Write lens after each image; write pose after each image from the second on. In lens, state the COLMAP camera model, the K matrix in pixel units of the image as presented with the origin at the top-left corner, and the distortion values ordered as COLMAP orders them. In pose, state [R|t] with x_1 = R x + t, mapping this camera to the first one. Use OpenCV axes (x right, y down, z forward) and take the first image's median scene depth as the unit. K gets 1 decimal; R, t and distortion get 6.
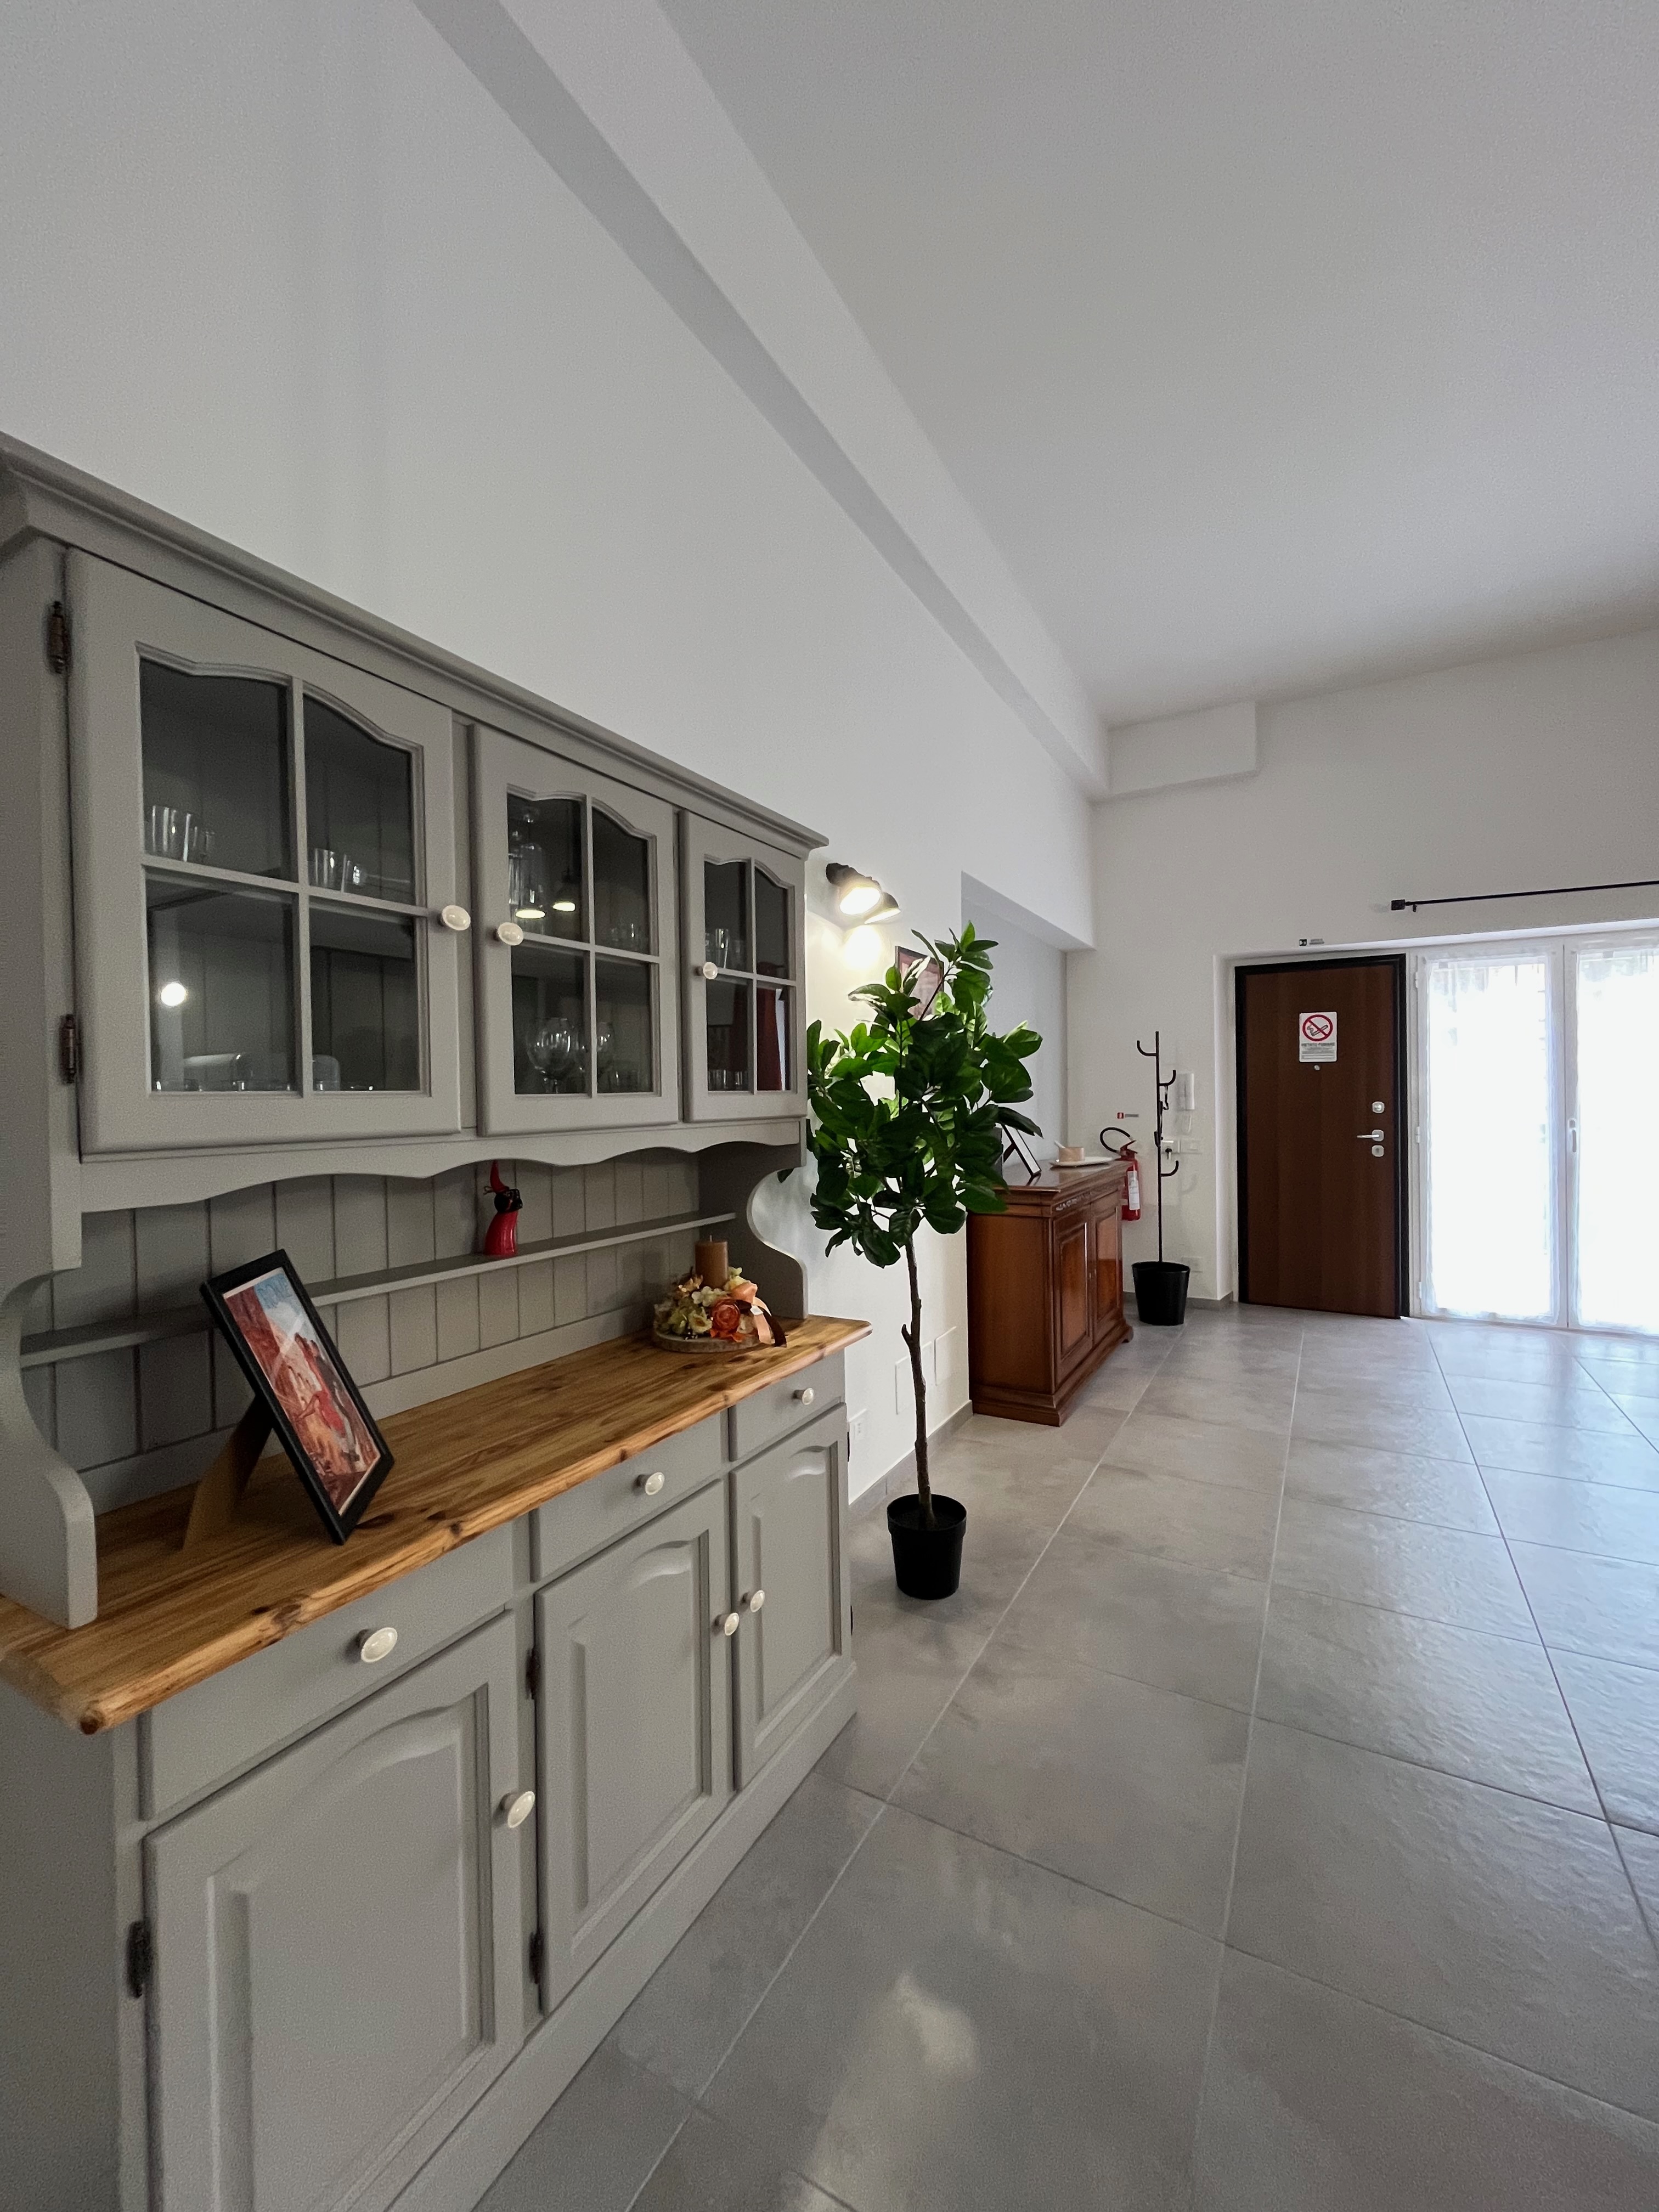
lens RADIAL K [[905.2, 0, 828.5], [0, 905.2, 1099.0], [0, 0, 1]] dist [-0.002753, 0.000103]
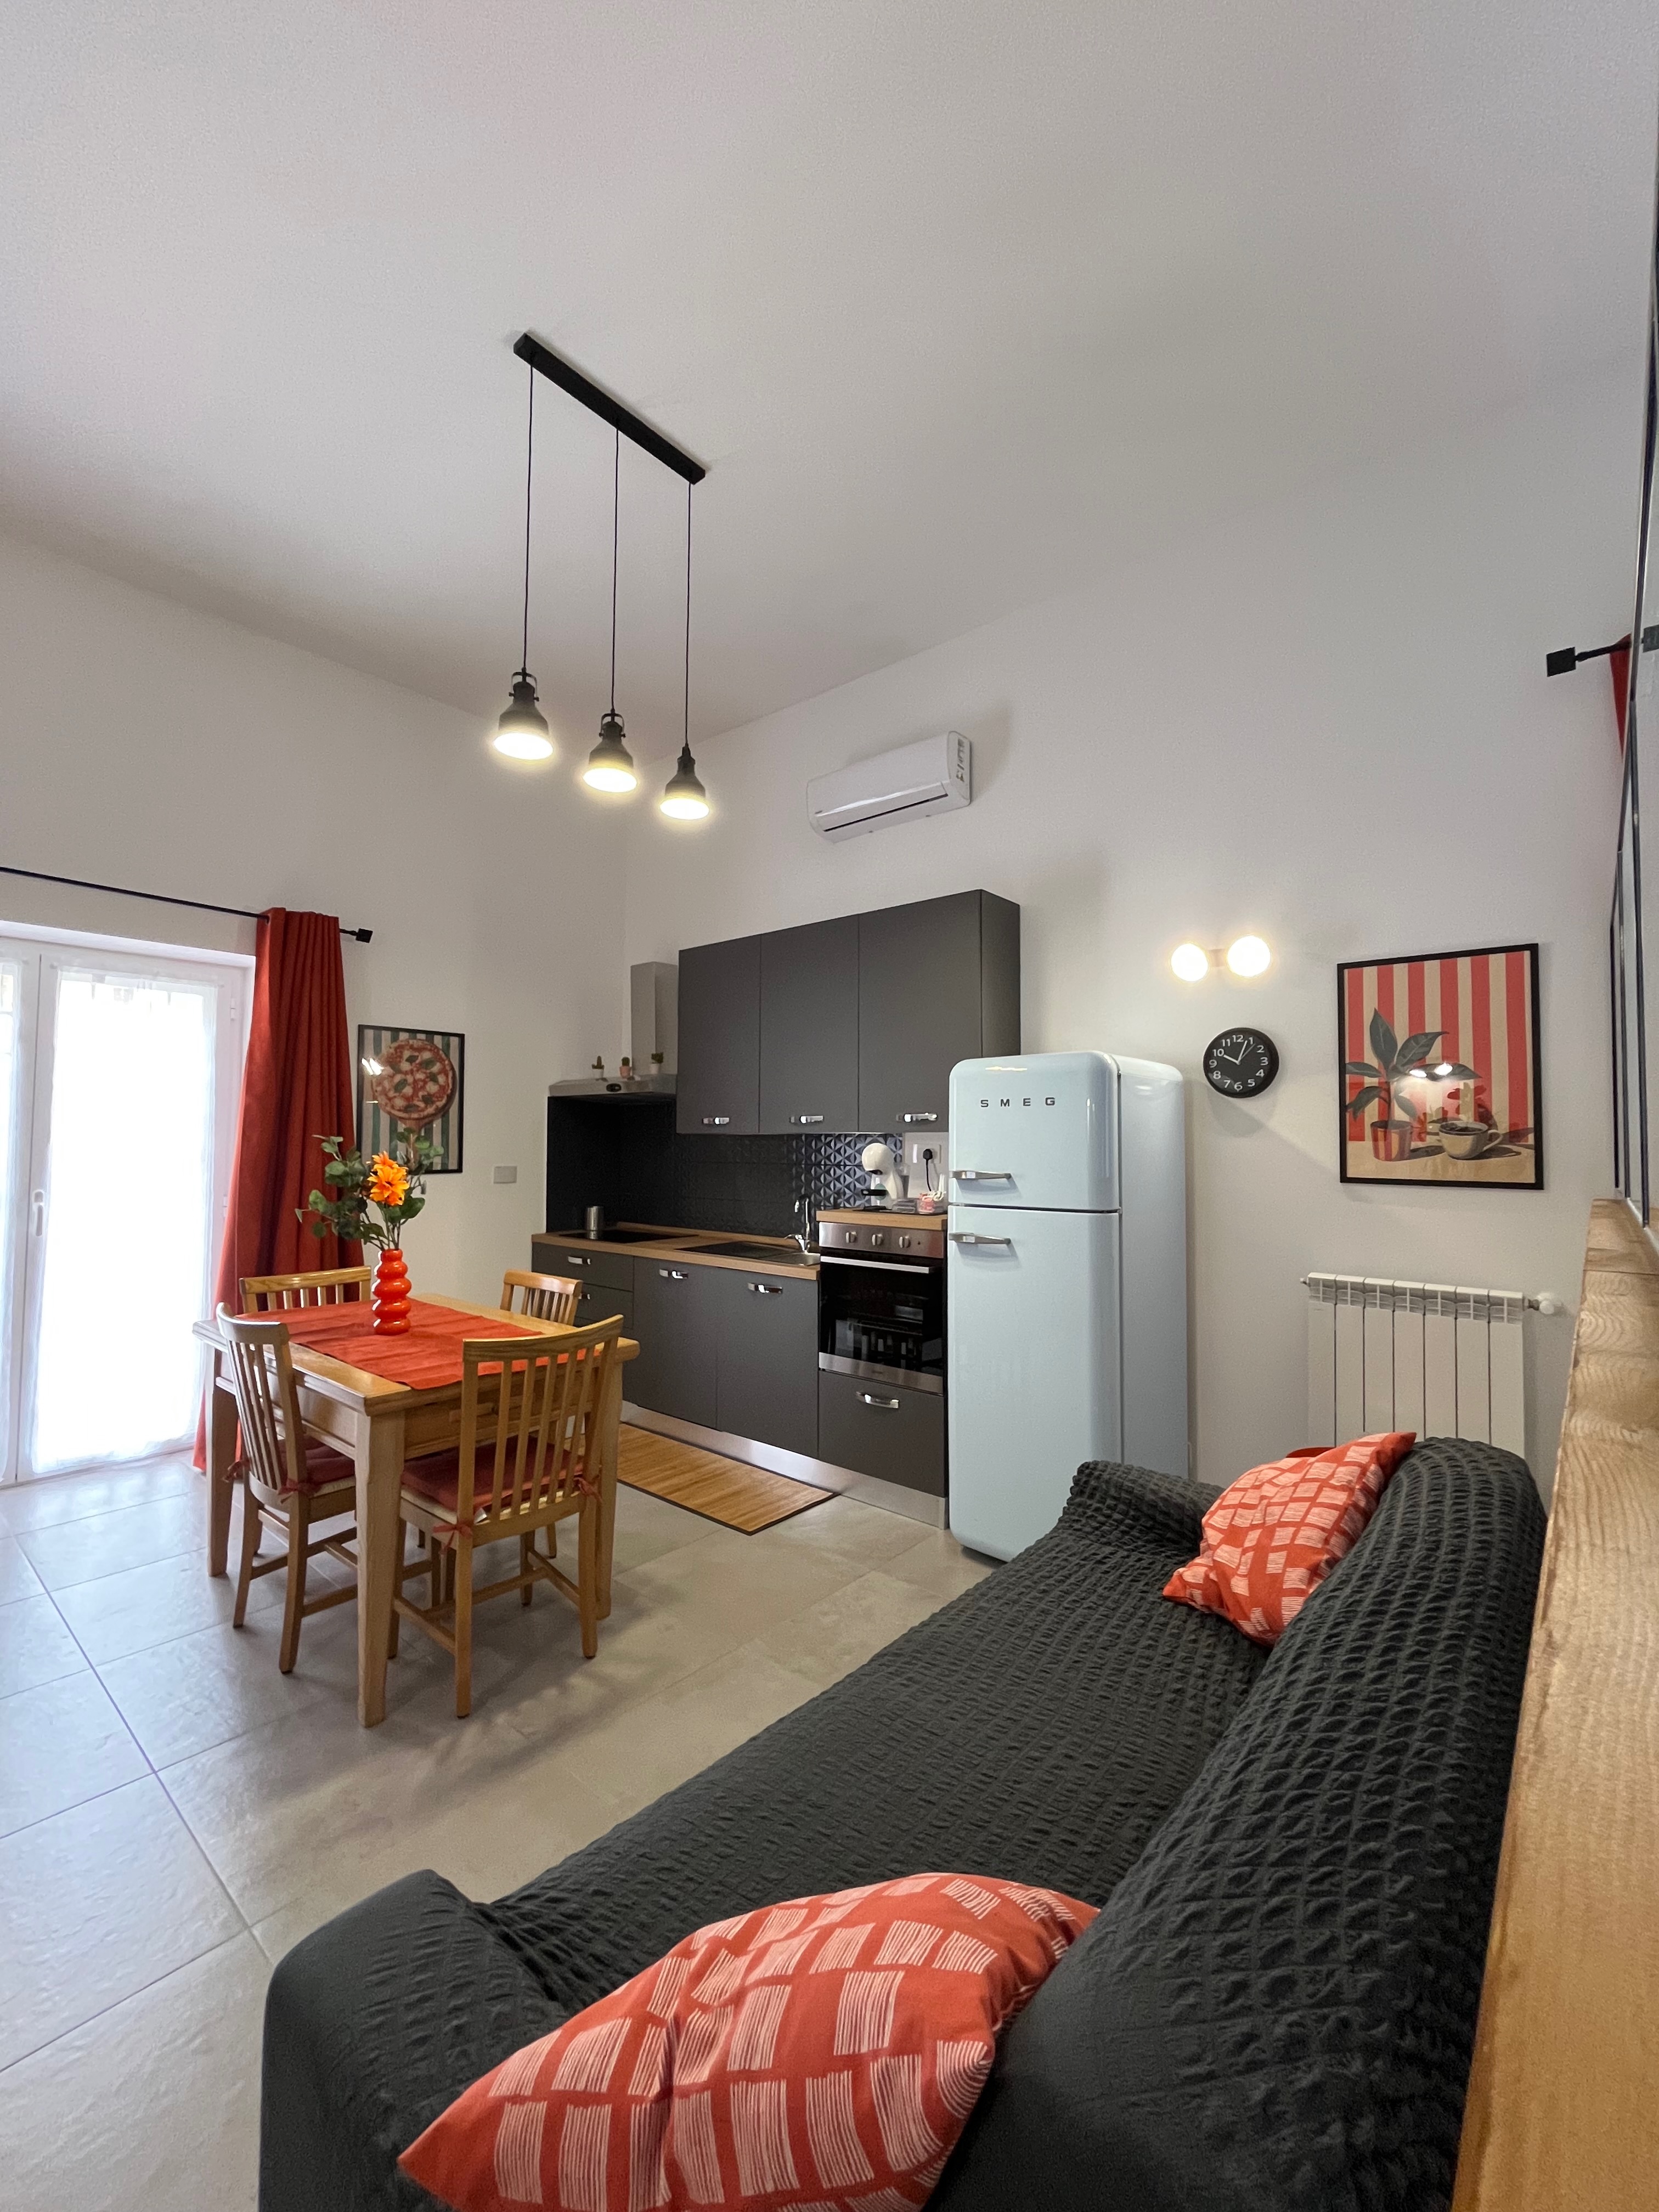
lens RADIAL K [[902.5, 0, 826.0], [0, 902.5, 1101.5], [0, 0, 1]] dist [-0.003121, 0.000110]
pose [[0.196424, 0.062308, 0.978537, 0.211994], [-0.005709, 0.998035, -0.062404, -0.007503], [-0.980502, 0.006671, 0.196393, 0.212340]]
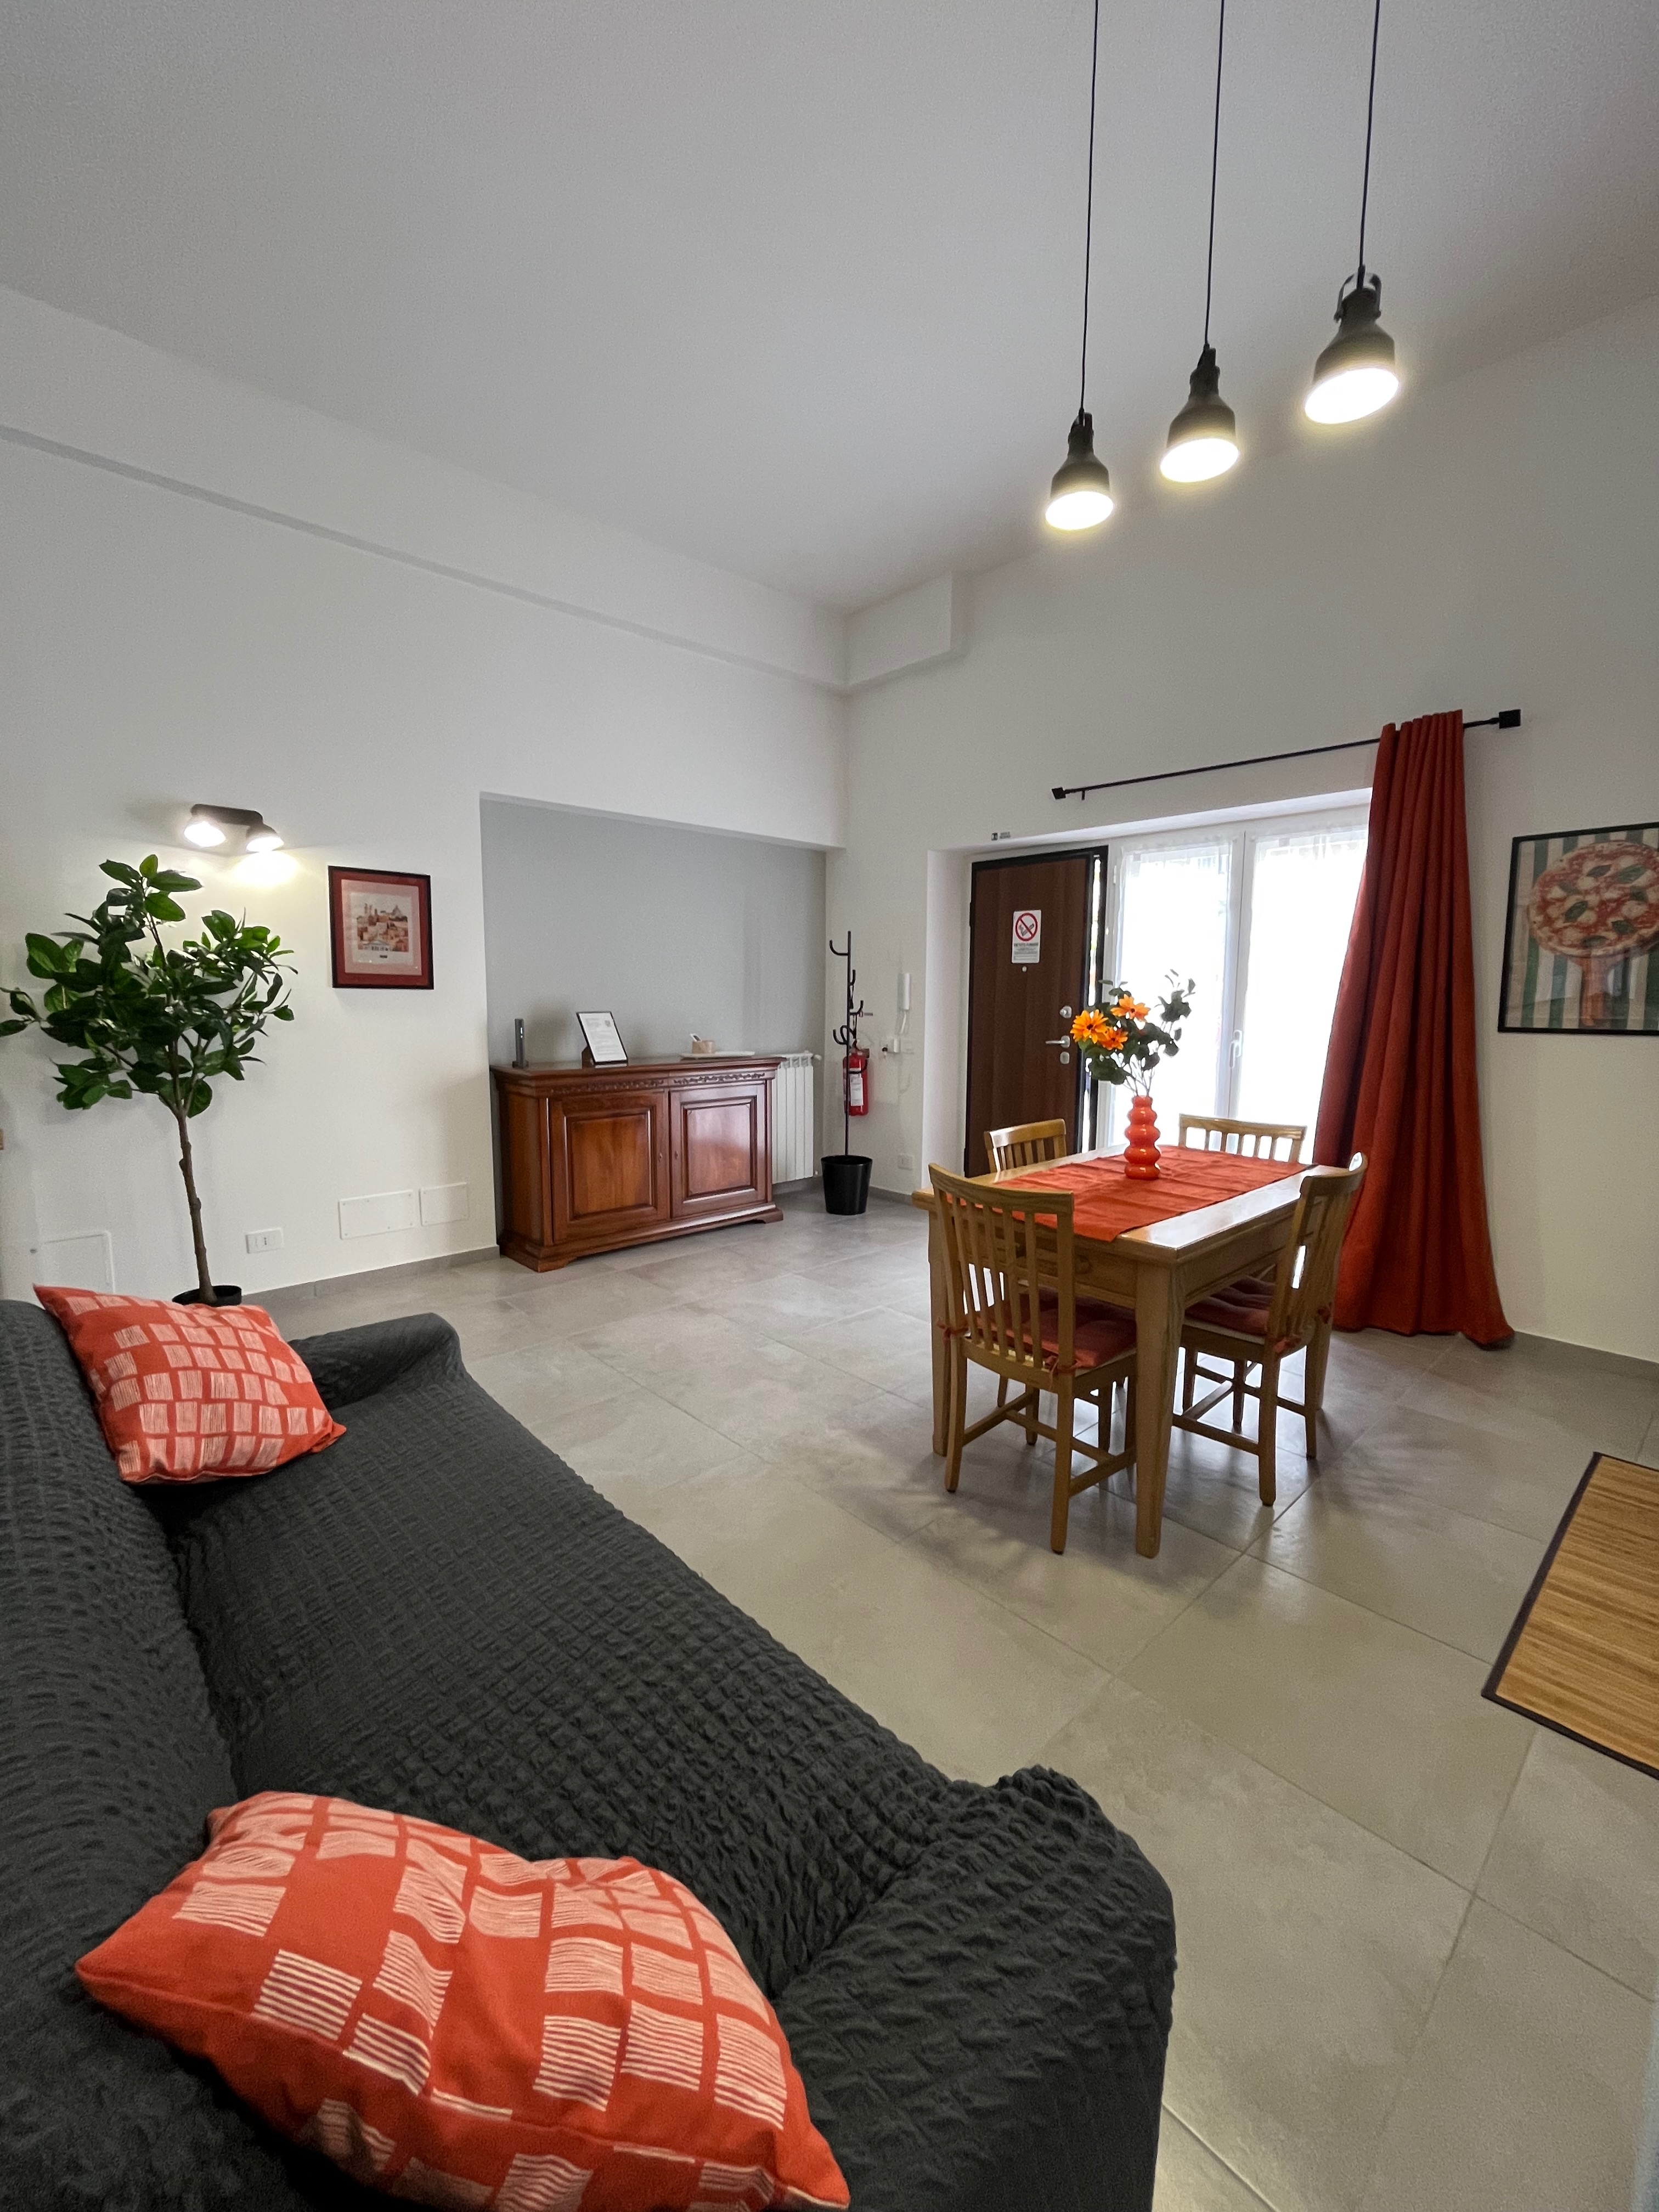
lens RADIAL K [[899.6, 0, 832.0], [0, 899.6, 1100.7], [0, 0, 1]] dist [-0.002639, -0.000037]
pose [[0.952016, 0.056797, -0.300731, 0.667019], [-0.020322, 0.992192, 0.123057, -0.009665], [0.305372, -0.111041, 0.945737, 0.019822]]
